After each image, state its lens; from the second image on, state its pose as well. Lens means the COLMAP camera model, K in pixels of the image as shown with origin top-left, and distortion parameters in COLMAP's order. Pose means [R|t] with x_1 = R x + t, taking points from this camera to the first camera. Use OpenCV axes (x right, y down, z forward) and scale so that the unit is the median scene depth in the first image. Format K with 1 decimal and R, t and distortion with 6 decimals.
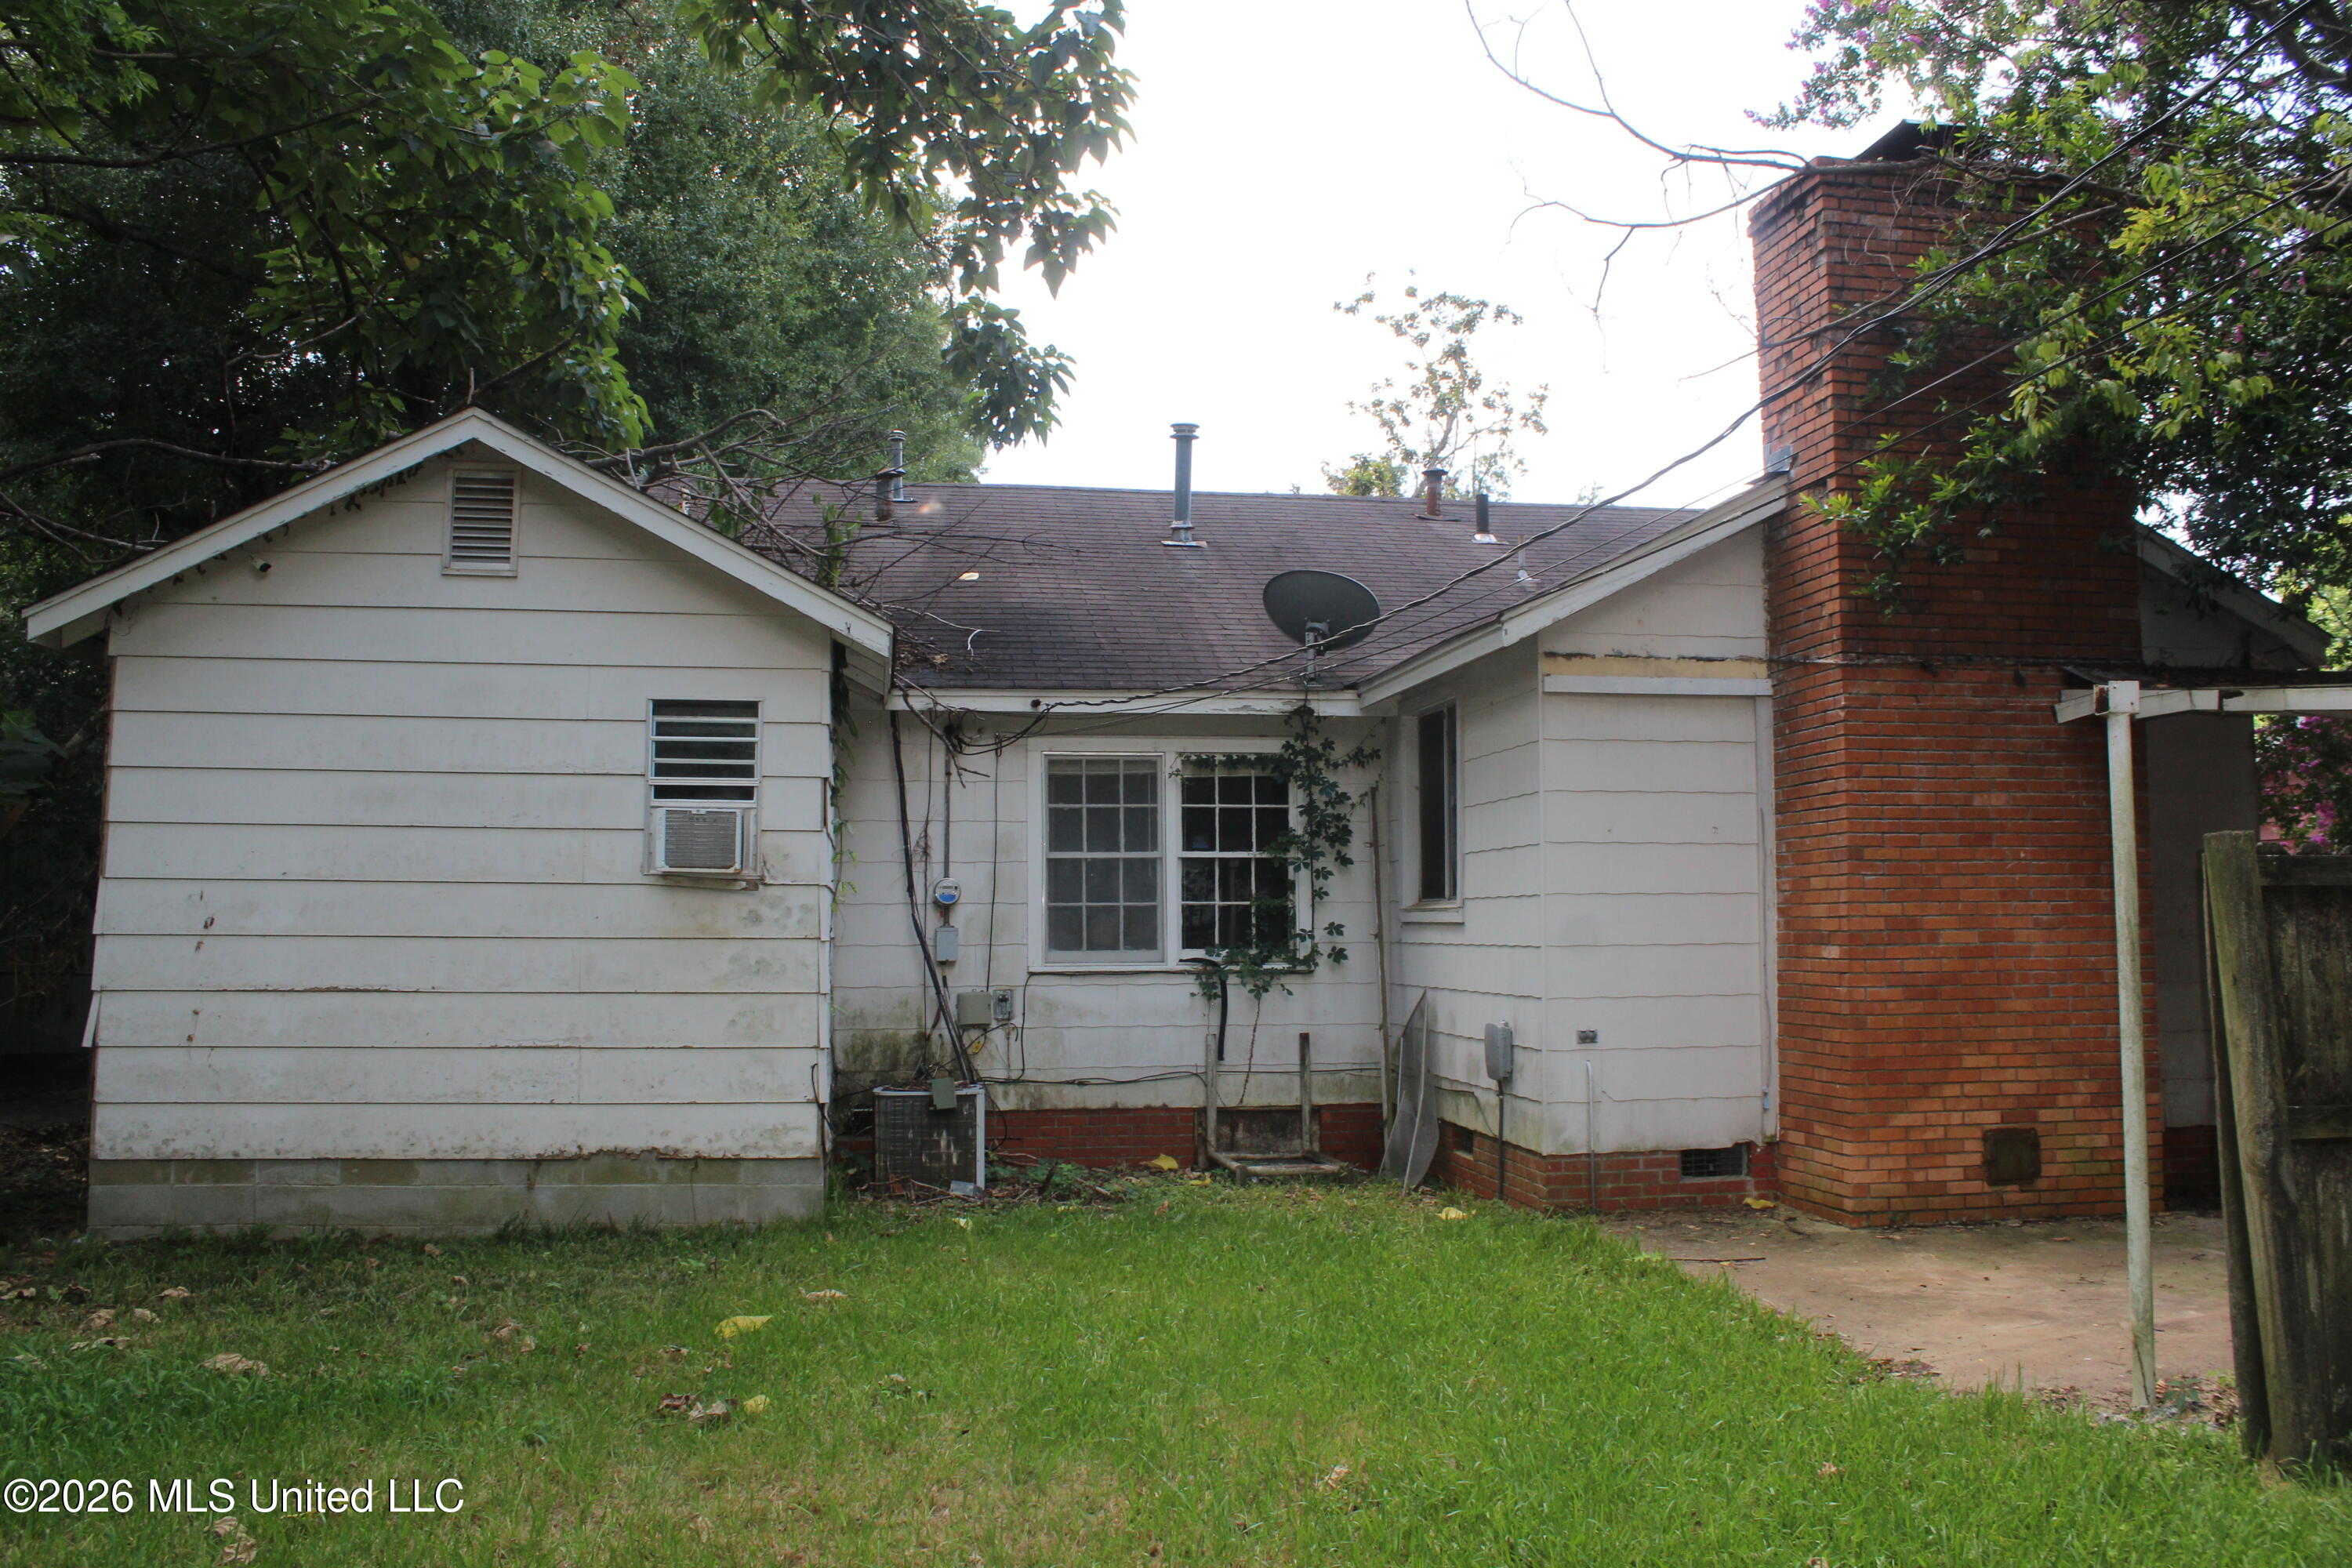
lens RADIAL K [[2008.0, 0, 1170.6], [0, 2008.0, 784.6], [0, 0, 1]] dist [-0.104693, 0.030980]
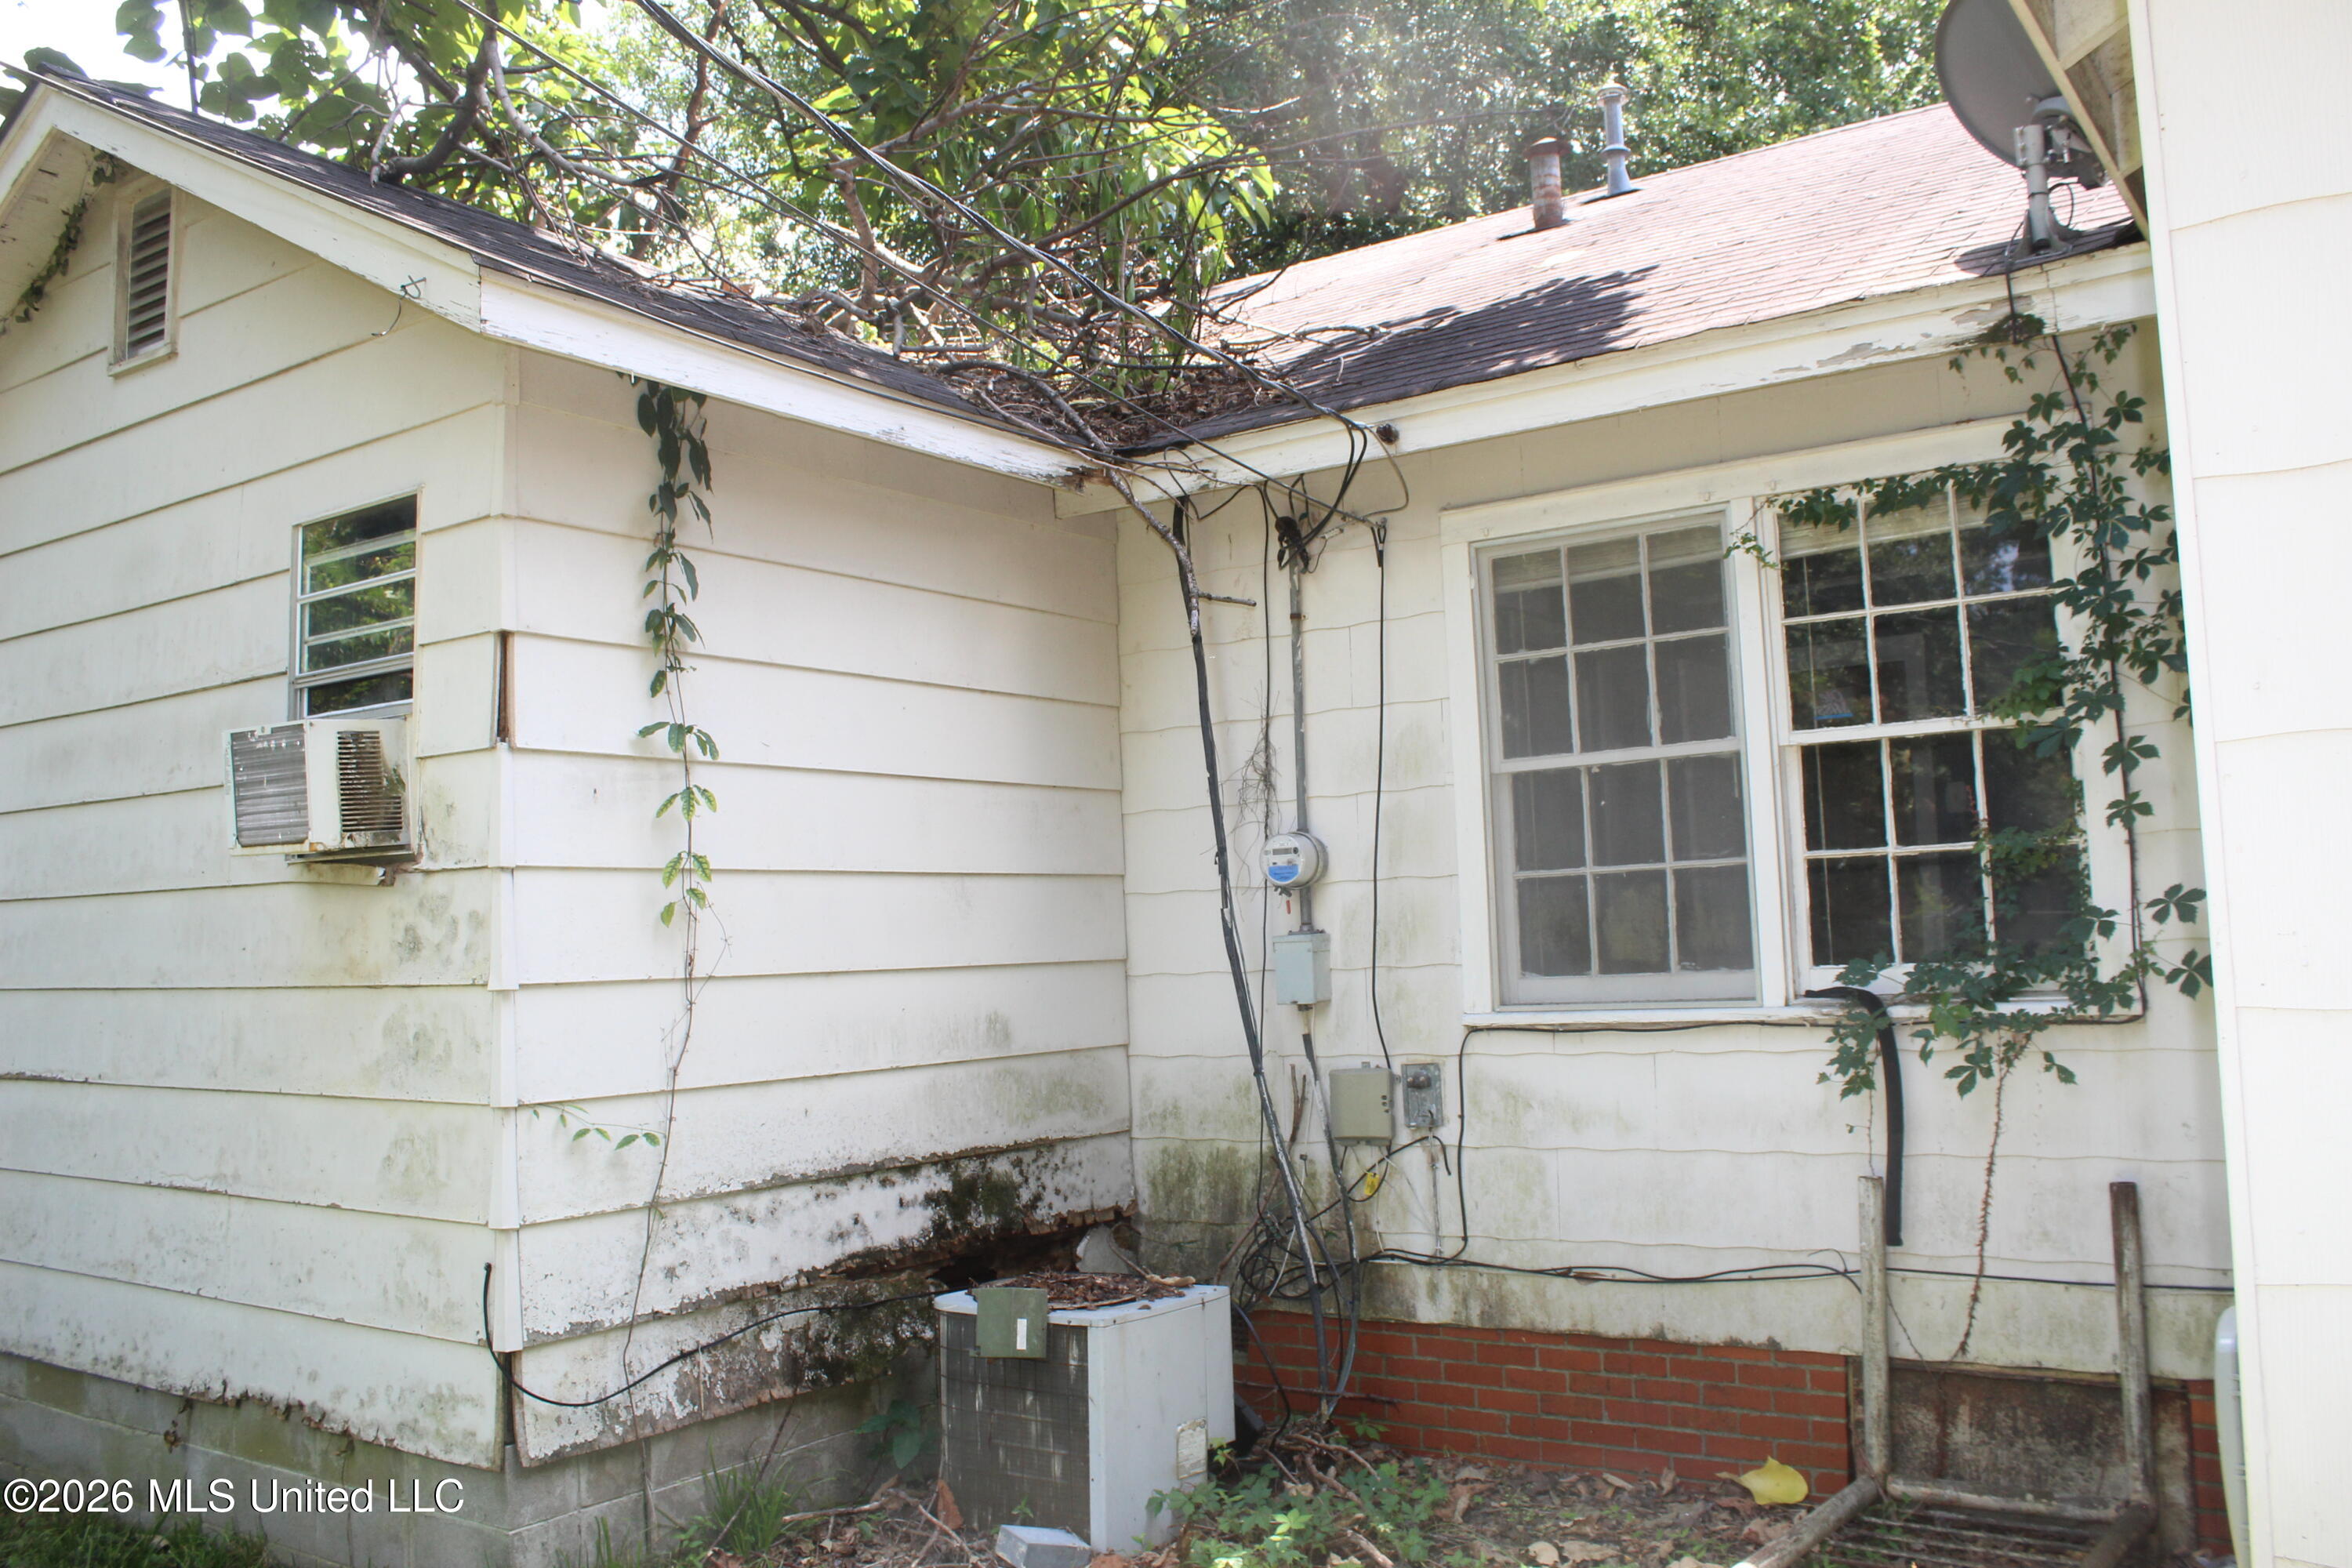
lens RADIAL K [[2008.0, 0, 1180.1], [0, 2008.0, 772.5], [0, 0, 1]] dist [-0.104693, 0.030980]
pose [[0.725983, -0.082041, -0.682802, 0.197317], [0.083334, 0.996037, -0.031074, 0.044783], [0.682645, -0.034342, 0.729942, 0.621550]]
